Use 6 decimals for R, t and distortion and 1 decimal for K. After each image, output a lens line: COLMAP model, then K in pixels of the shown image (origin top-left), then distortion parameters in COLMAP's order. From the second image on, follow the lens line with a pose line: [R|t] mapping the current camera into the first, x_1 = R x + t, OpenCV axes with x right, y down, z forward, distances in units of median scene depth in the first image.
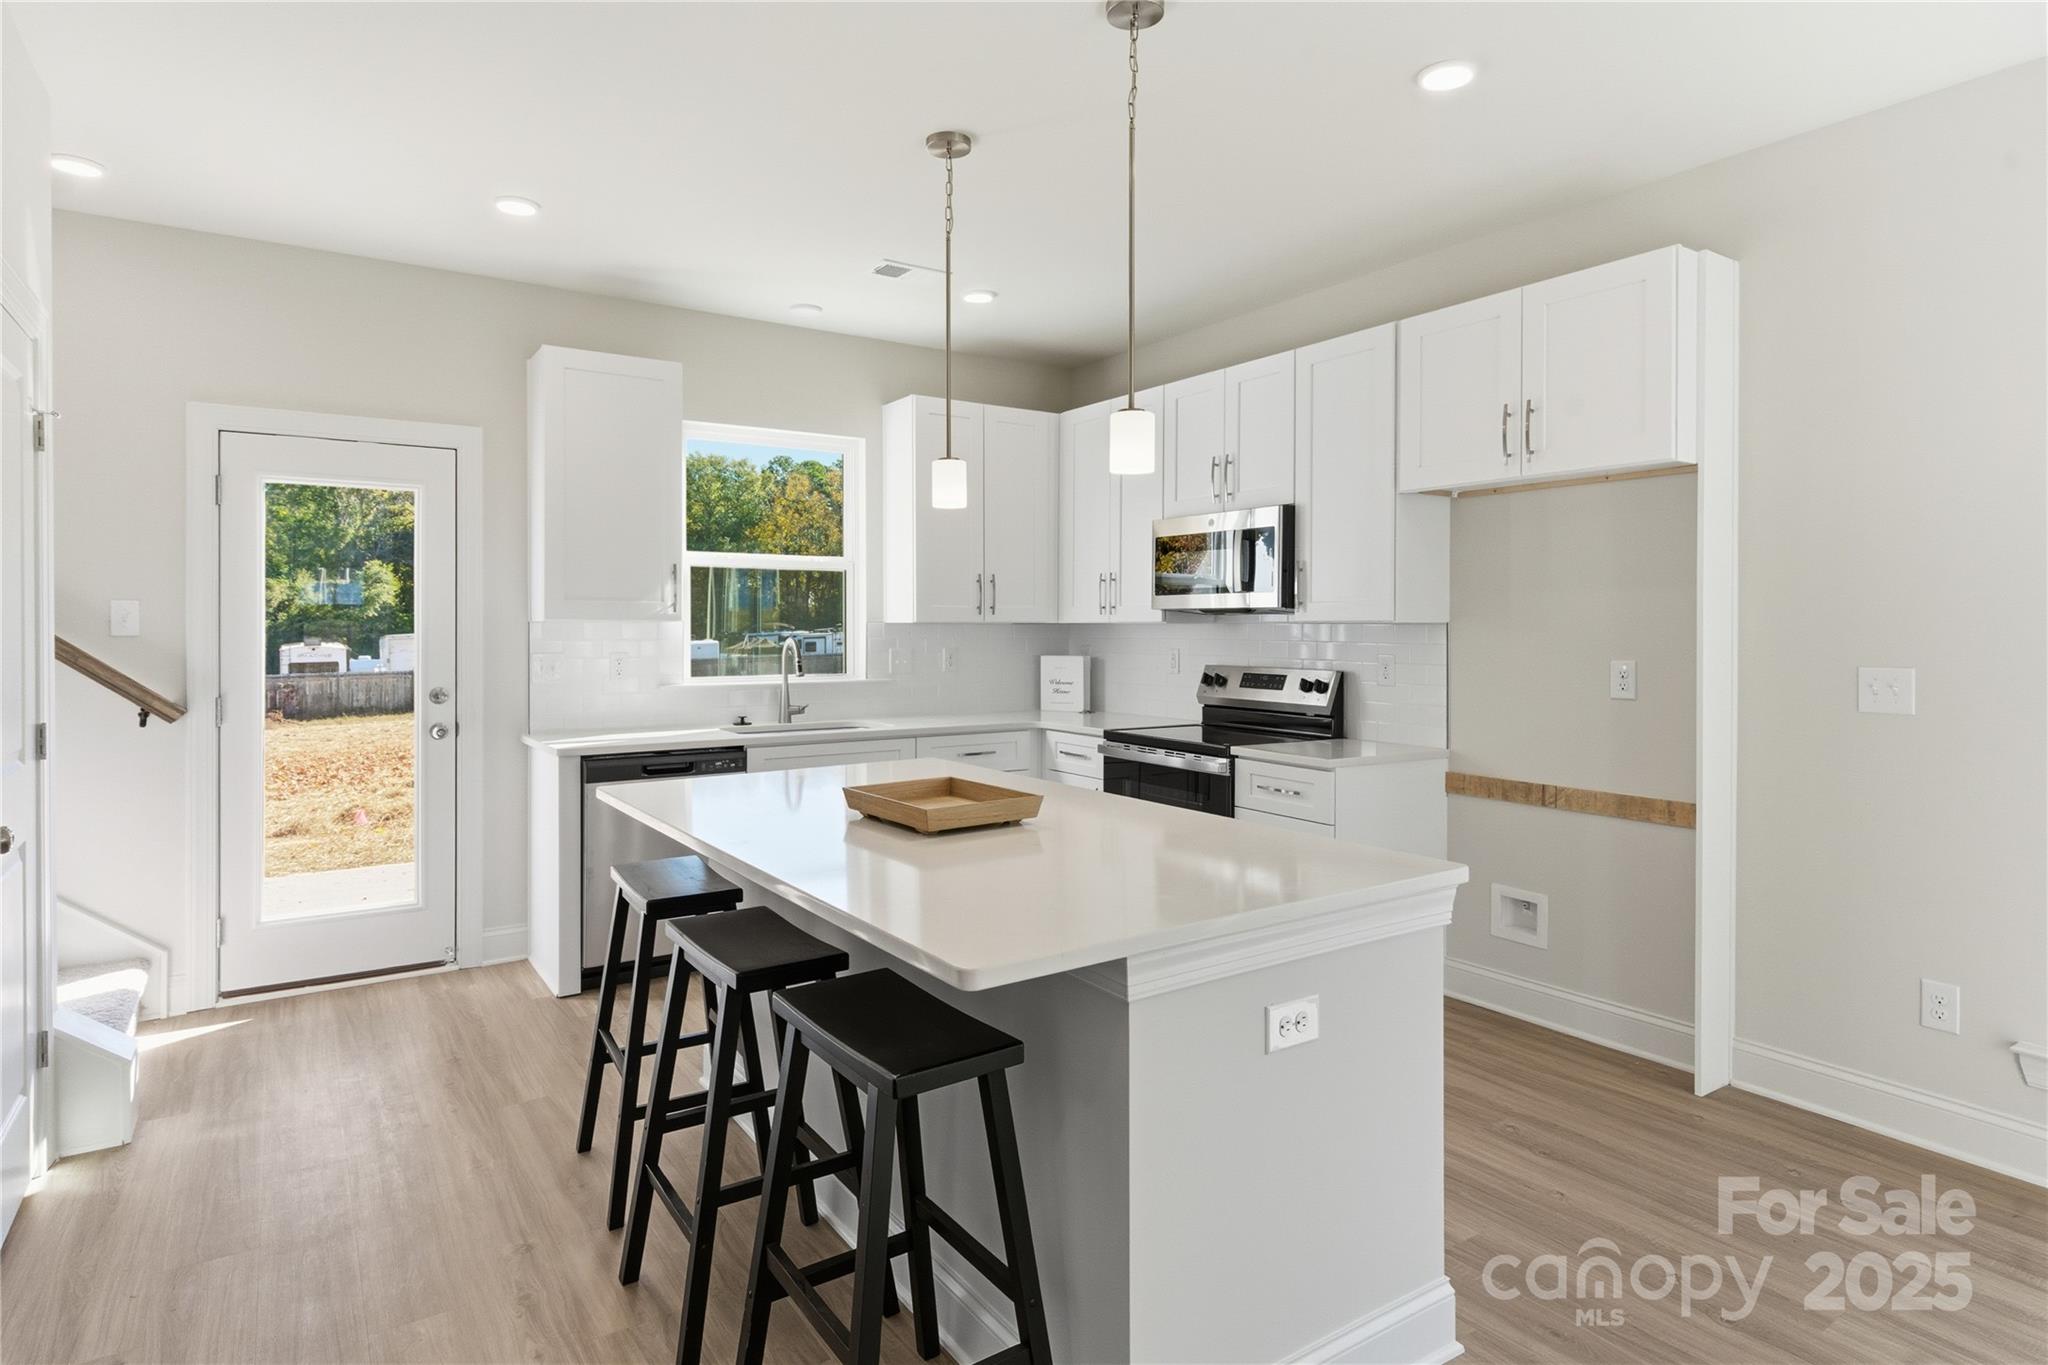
lens RADIAL K [[1117.0, 0, 1064.9], [0, 1117.0, 637.1], [0, 0, 1]] dist [0.004907, 0.000226]
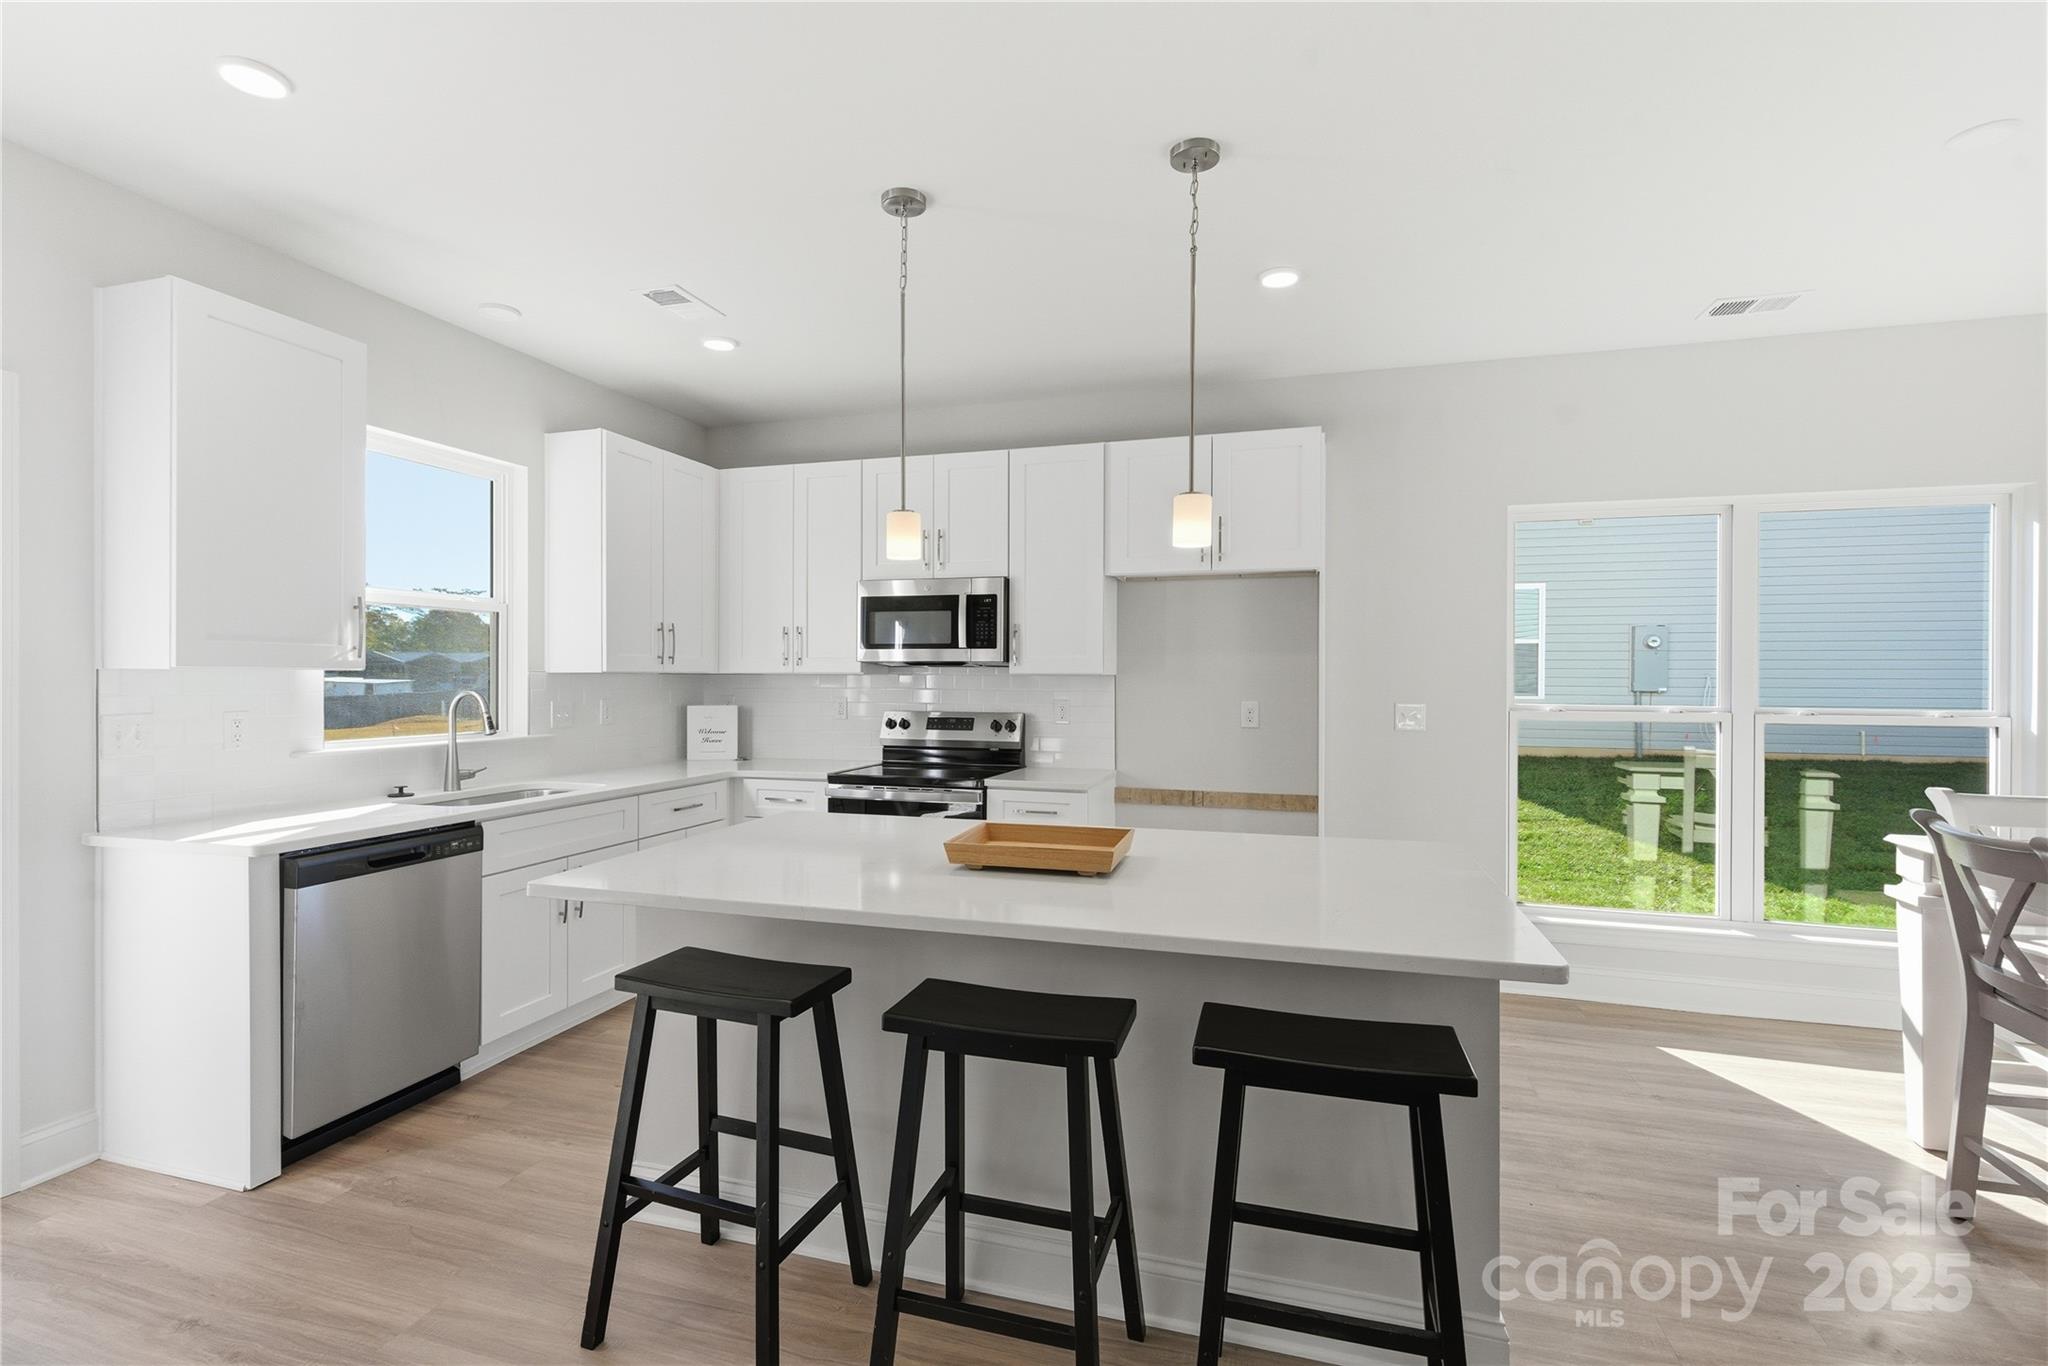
lens RADIAL K [[924.6, 0, 1024.0], [0, 924.6, 683.0], [0, 0, 1]] dist [0.003374, -0.000302]
pose [[0.777433, -0.003082, 0.628958, -0.382919], [0.005022, 0.999987, -0.001307, -0.001597], [-0.628945, 0.004175, 0.777438, 0.195656]]
